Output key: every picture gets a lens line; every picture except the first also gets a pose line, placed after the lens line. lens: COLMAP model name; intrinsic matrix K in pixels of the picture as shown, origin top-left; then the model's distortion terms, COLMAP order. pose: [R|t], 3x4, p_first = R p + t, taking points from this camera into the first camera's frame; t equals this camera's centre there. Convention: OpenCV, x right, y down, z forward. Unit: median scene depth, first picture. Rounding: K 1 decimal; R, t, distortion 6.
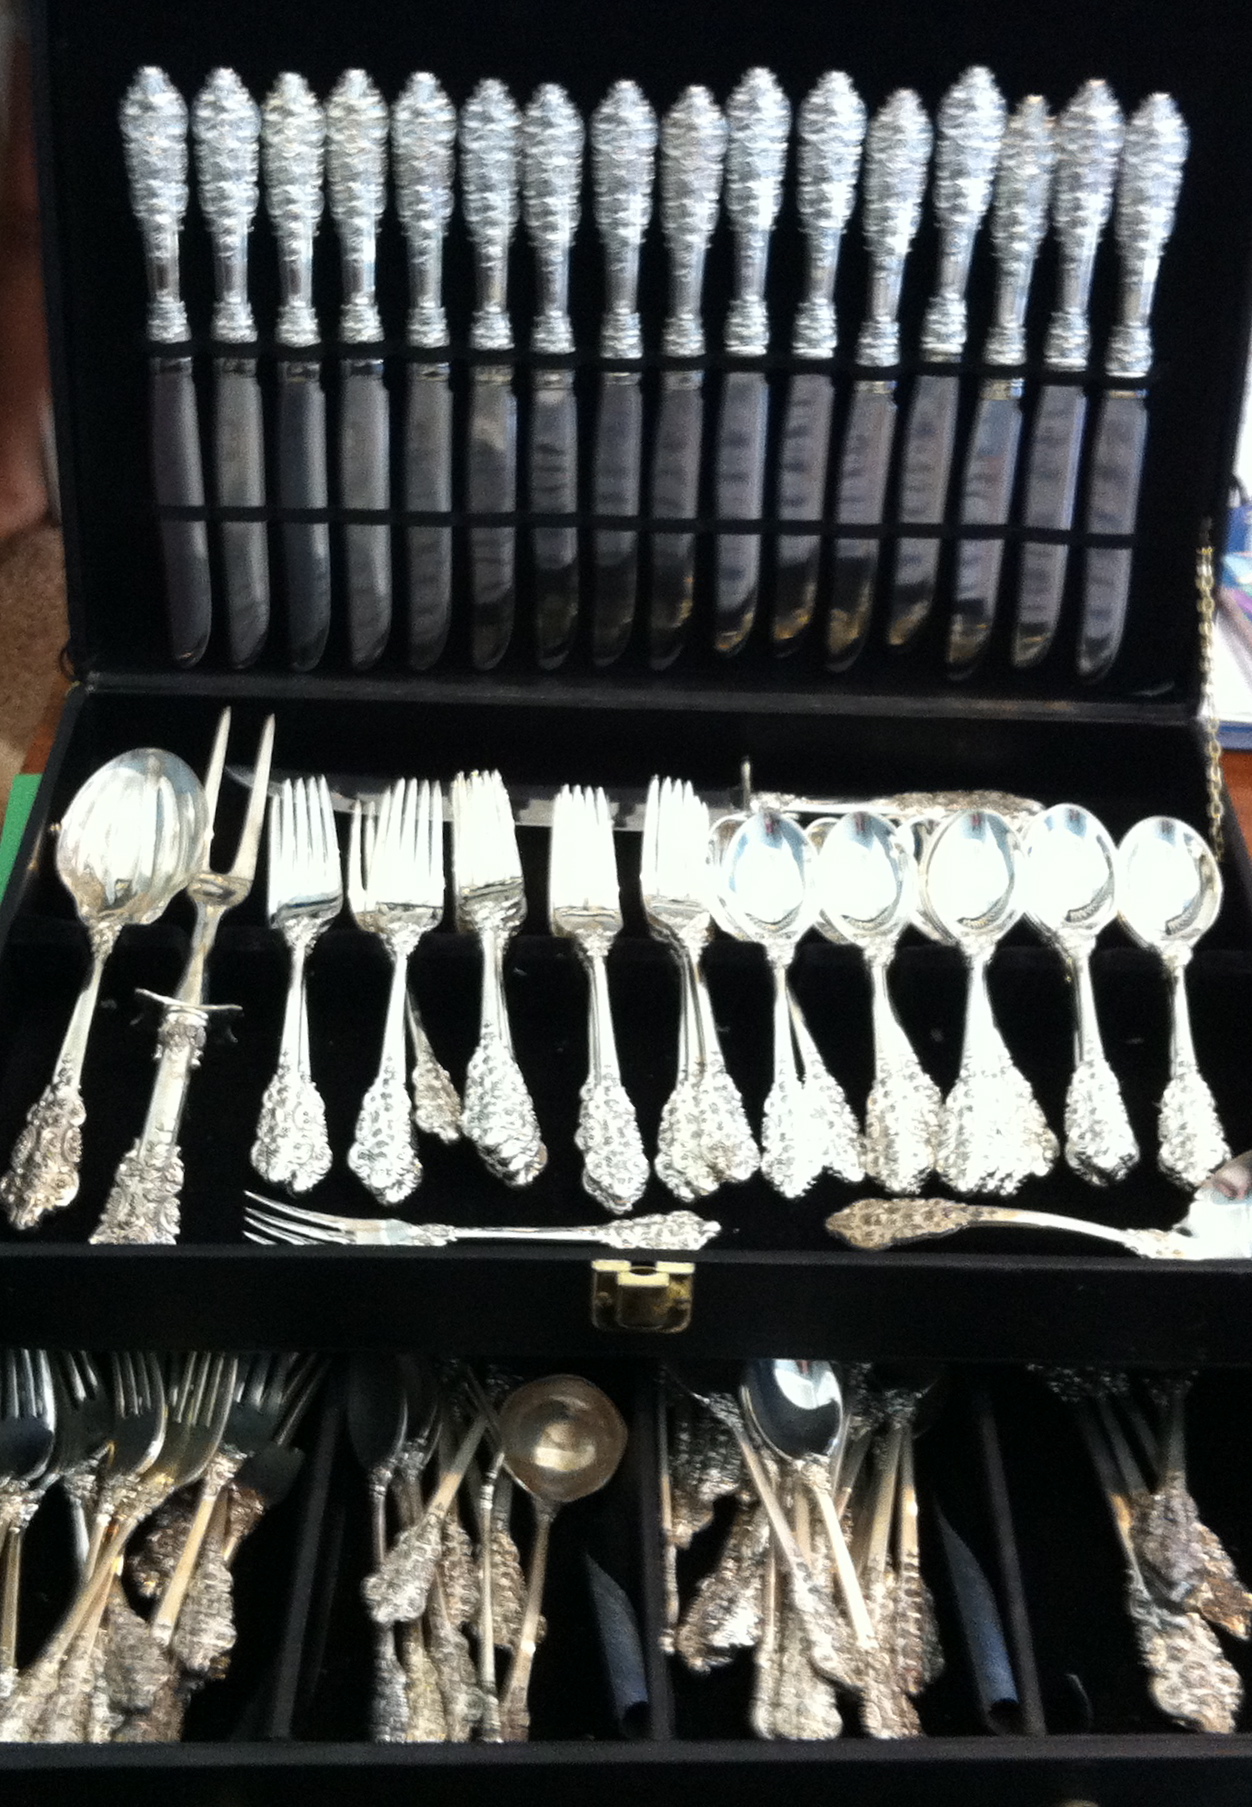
lens RADIAL K [[1645.3, 0, 626.0], [0, 1645.3, 903.5], [0, 0, 1]] dist [0.126111, -0.147542]
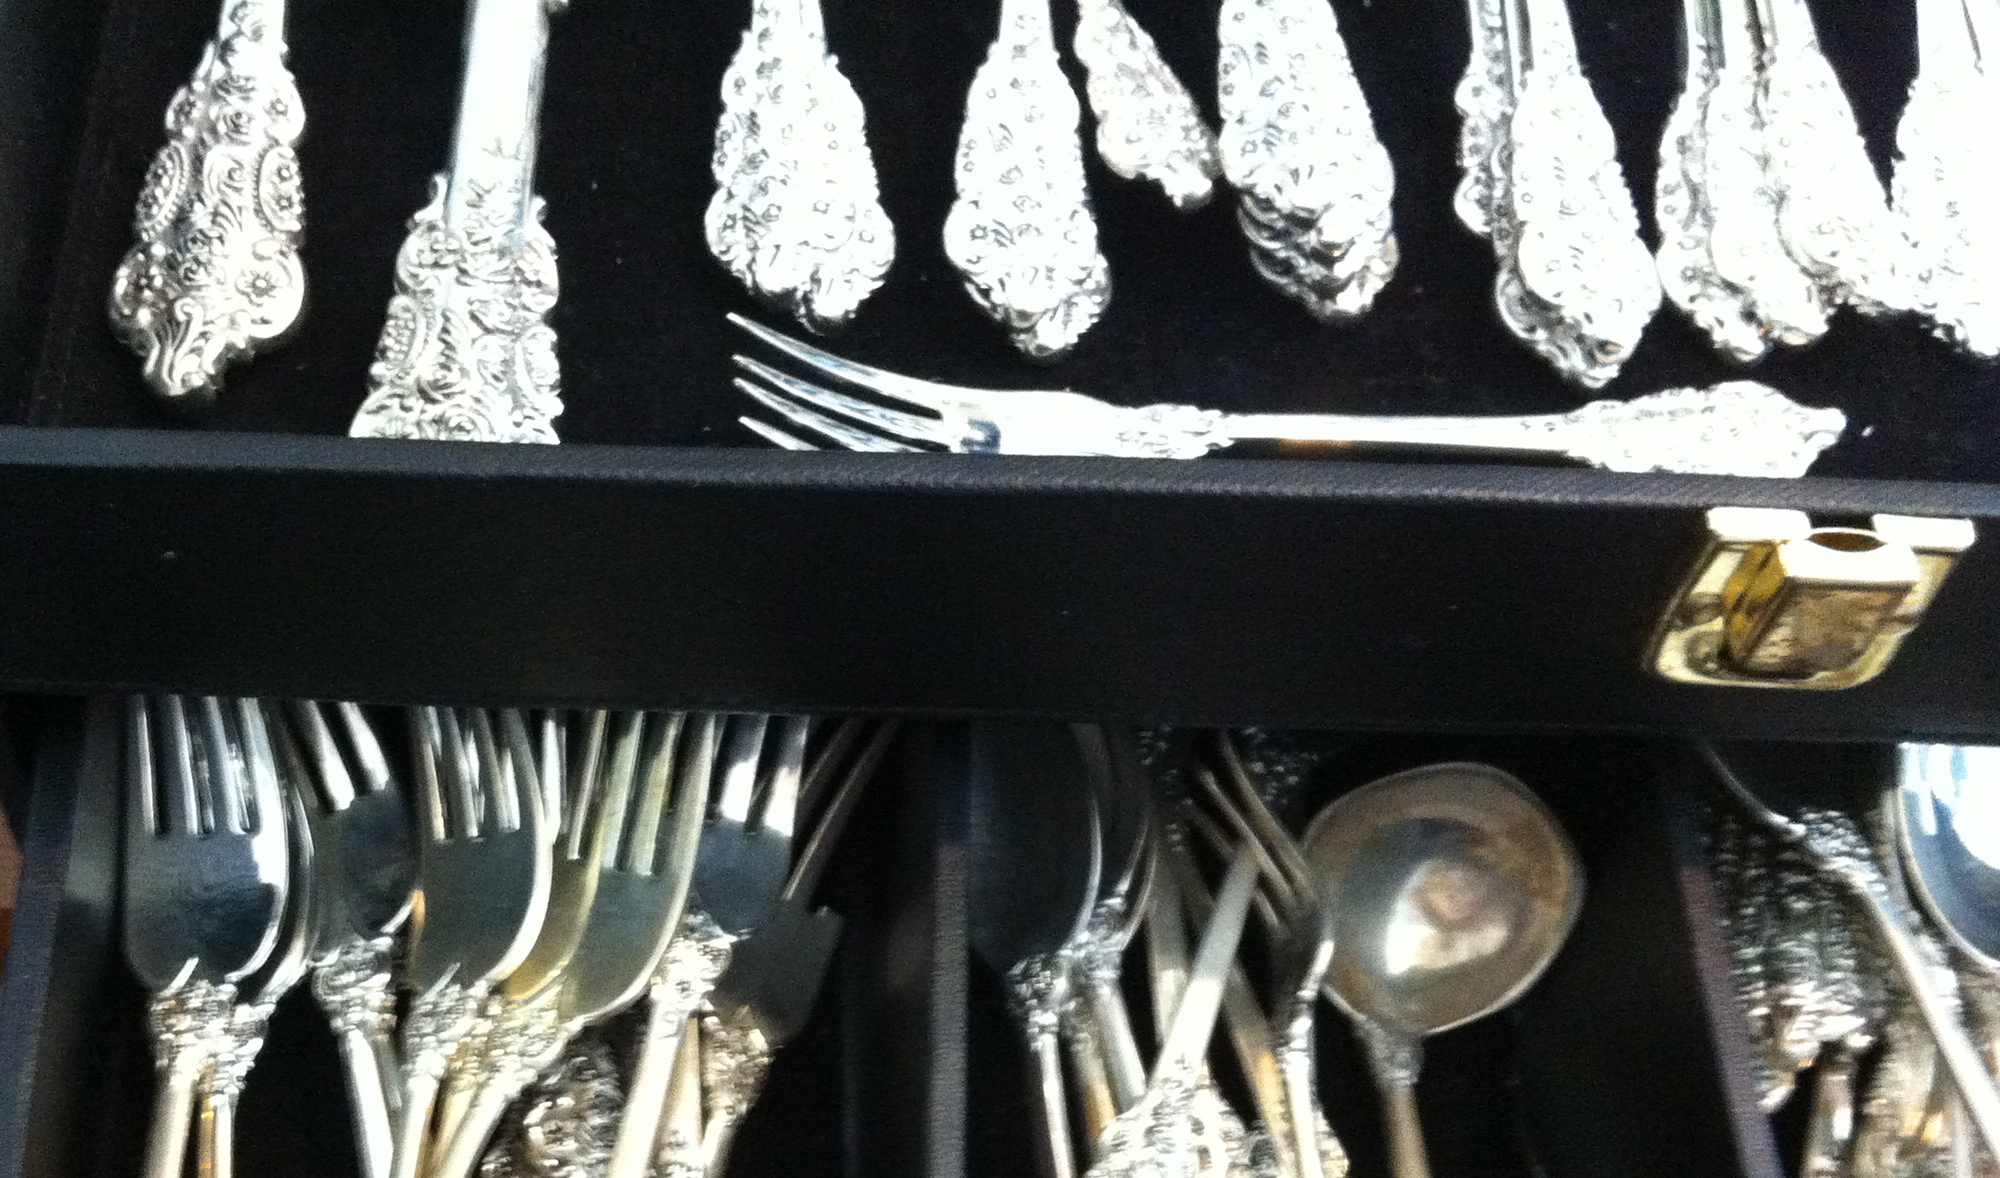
lens RADIAL K [[3285.1, 0, 1000.0], [0, 3285.1, 589.0], [0, 0, 1]] dist [-0.004917, 0.012026]
pose [[0.996009, 0.020042, -0.086975, -0.099028], [0.001994, 0.969223, 0.246178, 0.048695], [0.089232, -0.245369, 0.965314, 0.257360]]
